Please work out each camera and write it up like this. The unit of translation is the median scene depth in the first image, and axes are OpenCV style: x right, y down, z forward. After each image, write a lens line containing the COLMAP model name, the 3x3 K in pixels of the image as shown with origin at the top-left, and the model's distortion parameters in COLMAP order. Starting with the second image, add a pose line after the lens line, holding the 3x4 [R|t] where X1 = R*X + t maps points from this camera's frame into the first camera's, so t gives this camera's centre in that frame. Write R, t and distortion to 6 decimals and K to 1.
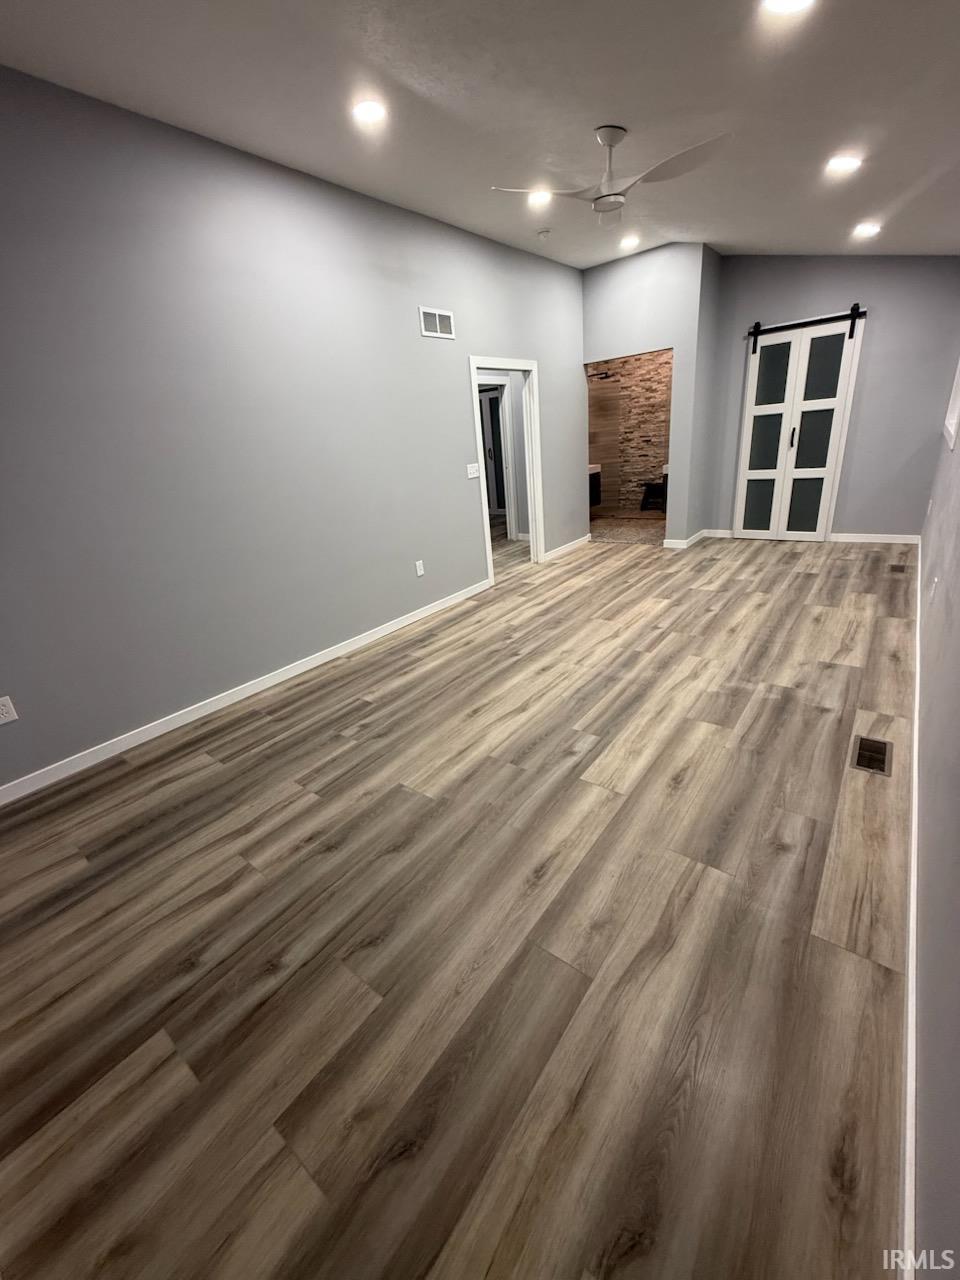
lens RADIAL K [[511.9, 0, 478.9], [0, 511.9, 640.7], [0, 0, 1]] dist [0.001073, -0.000370]
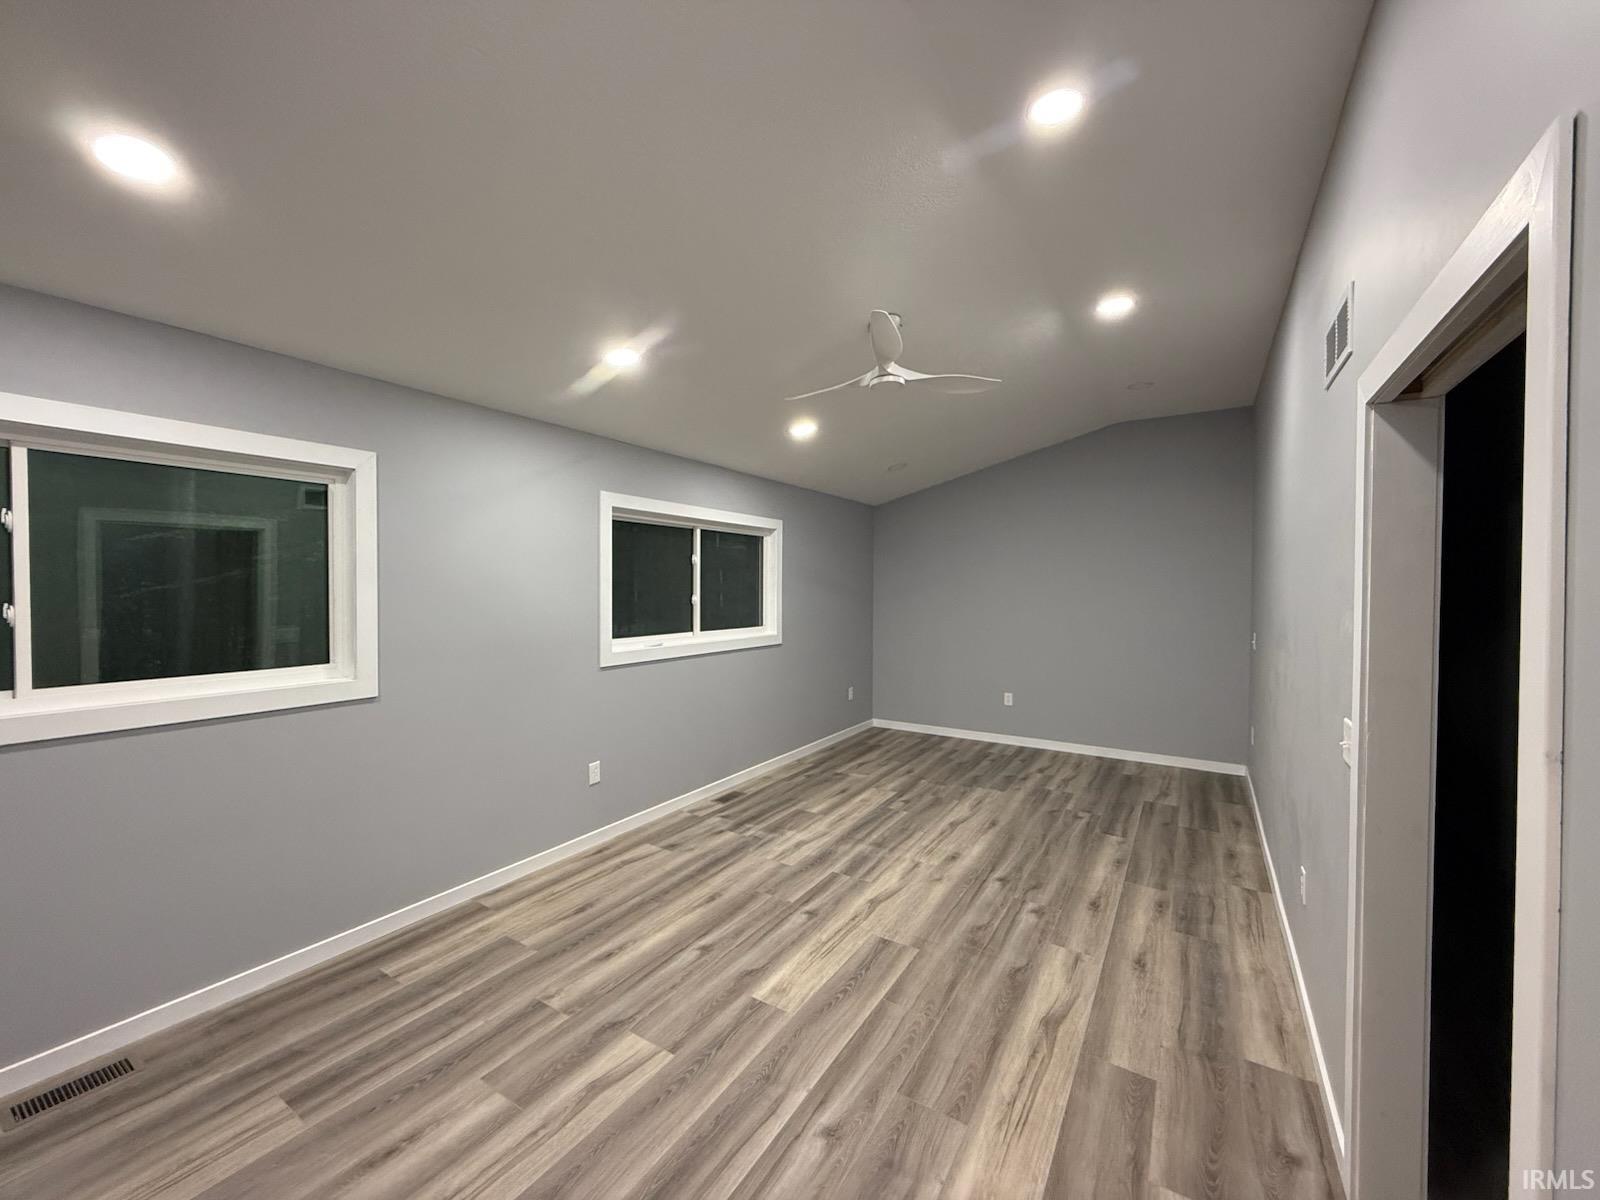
lens RADIAL K [[639.8, 0, 800.0], [0, 639.8, 596.5], [0, 0, 1]] dist [0.001073, -0.000370]
pose [[-0.990002, 0.089275, -0.109205, 0.462078], [0.039194, 0.917836, 0.395020, -0.793194], [0.135498, 0.386790, -0.912159, 1.766425]]
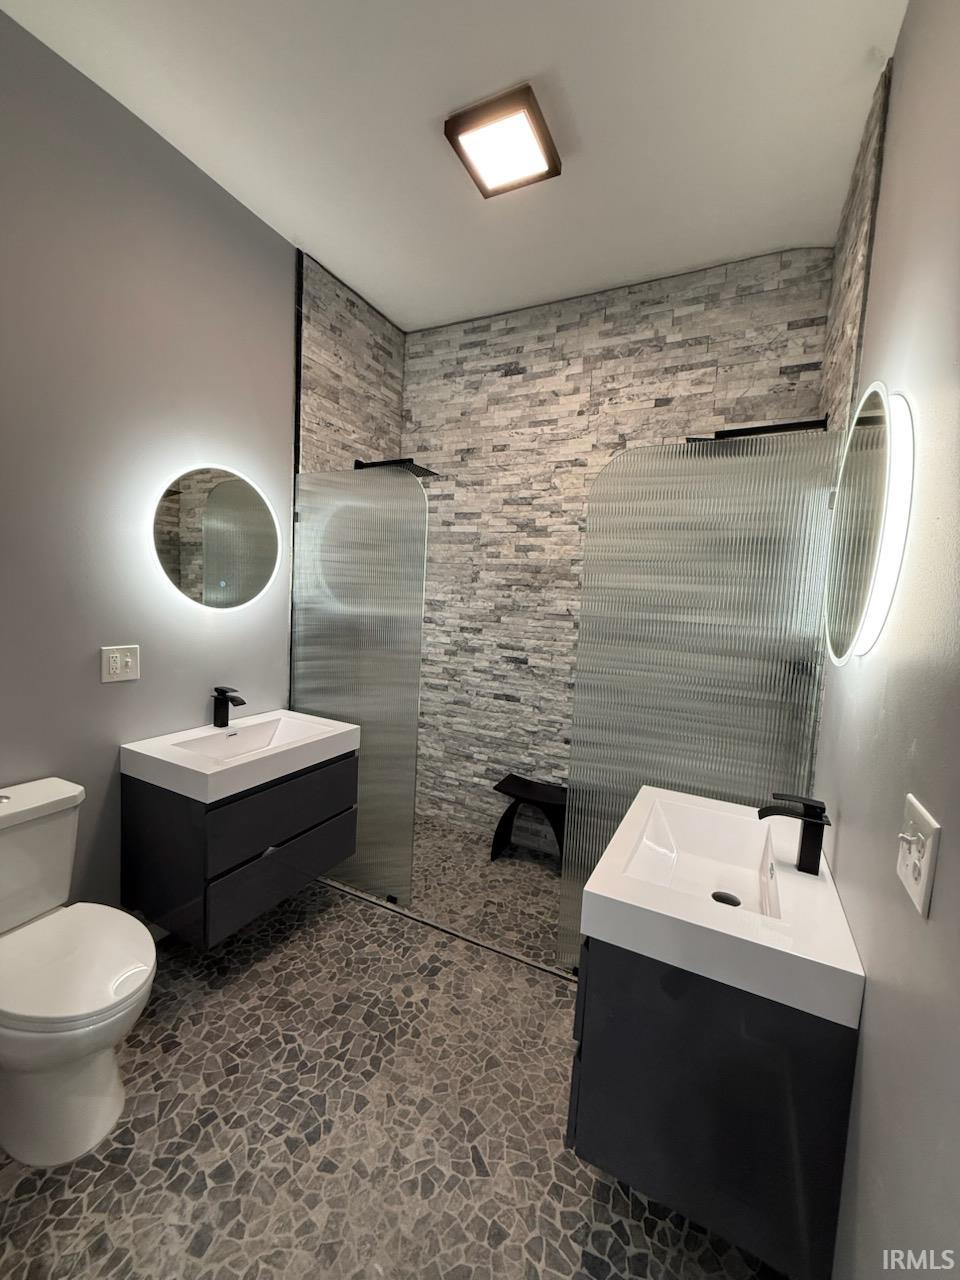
lens RADIAL K [[511.9, 0, 479.7], [0, 511.9, 637.2], [0, 0, 1]] dist [0.001073, -0.000370]
pose [[0.970451, 0.127329, 0.204968, 0.289081], [-0.061971, 0.952466, -0.298277, -0.376557], [-0.233204, 0.276761, 0.932212, 0.848481]]
